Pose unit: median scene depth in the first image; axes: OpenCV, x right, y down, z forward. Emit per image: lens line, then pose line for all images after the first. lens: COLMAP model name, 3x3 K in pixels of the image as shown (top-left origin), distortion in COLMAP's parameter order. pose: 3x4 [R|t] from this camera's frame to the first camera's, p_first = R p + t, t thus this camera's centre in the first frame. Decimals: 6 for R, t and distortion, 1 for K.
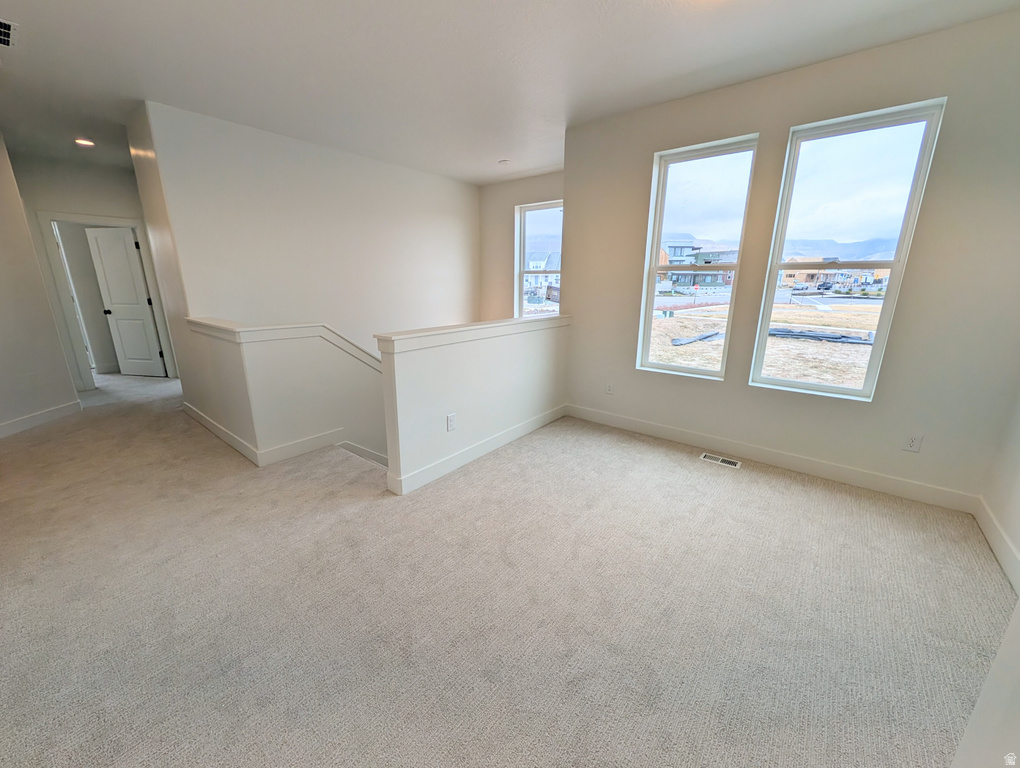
lens RADIAL K [[396.8, 0, 511.7], [0, 396.8, 386.5], [0, 0, 1]] dist [0.001120, -0.000006]
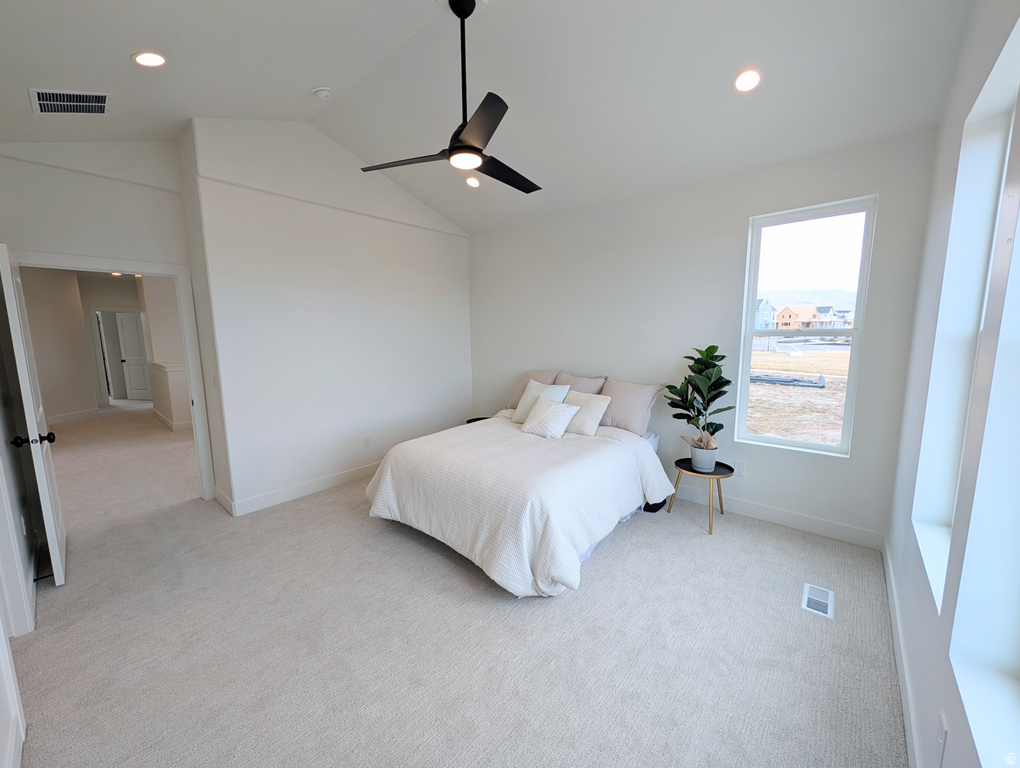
lens RADIAL K [[396.8, 0, 511.7], [0, 396.8, 386.5], [0, 0, 1]] dist [0.001120, -0.000006]
pose [[0.998855, -0.008509, -0.047071, 0.089868], [0.002594, 0.992238, -0.124326, 0.016915], [0.047763, 0.124062, 0.991124, -0.073077]]
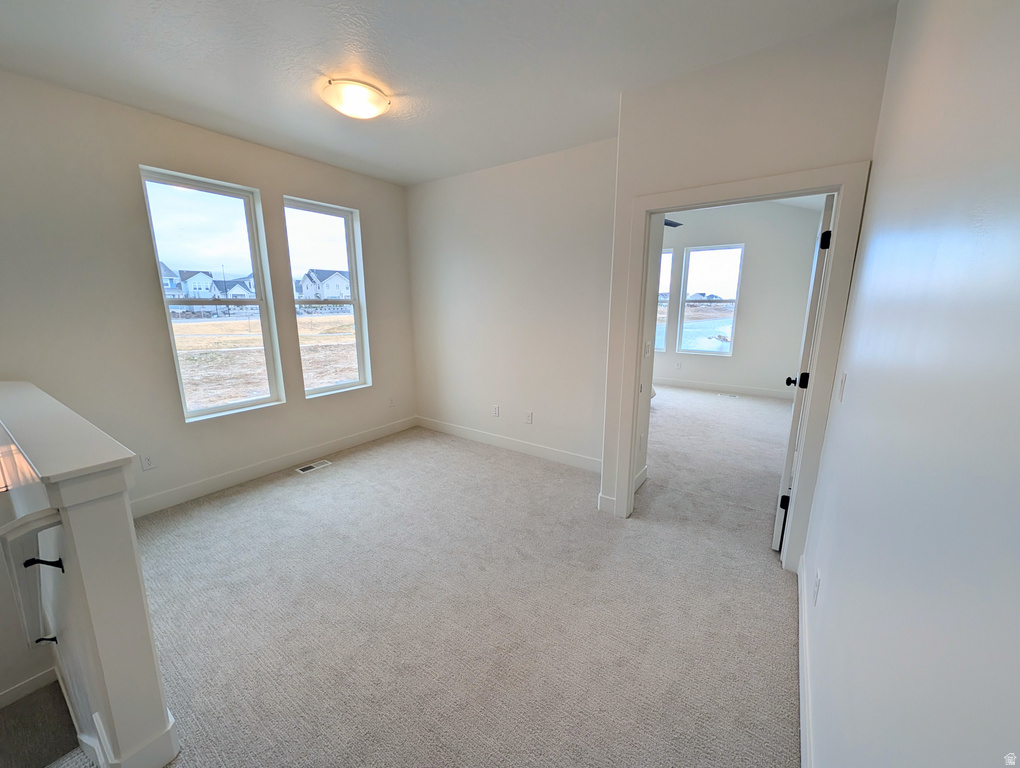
lens RADIAL K [[396.8, 0, 511.7], [0, 396.8, 386.5], [0, 0, 1]] dist [0.001120, -0.000006]
pose [[-0.071998, -0.211638, 0.974693, -0.710036], [0.257095, 0.940268, 0.223154, -0.171350], [-0.963700, 0.266656, -0.013287, 0.474302]]
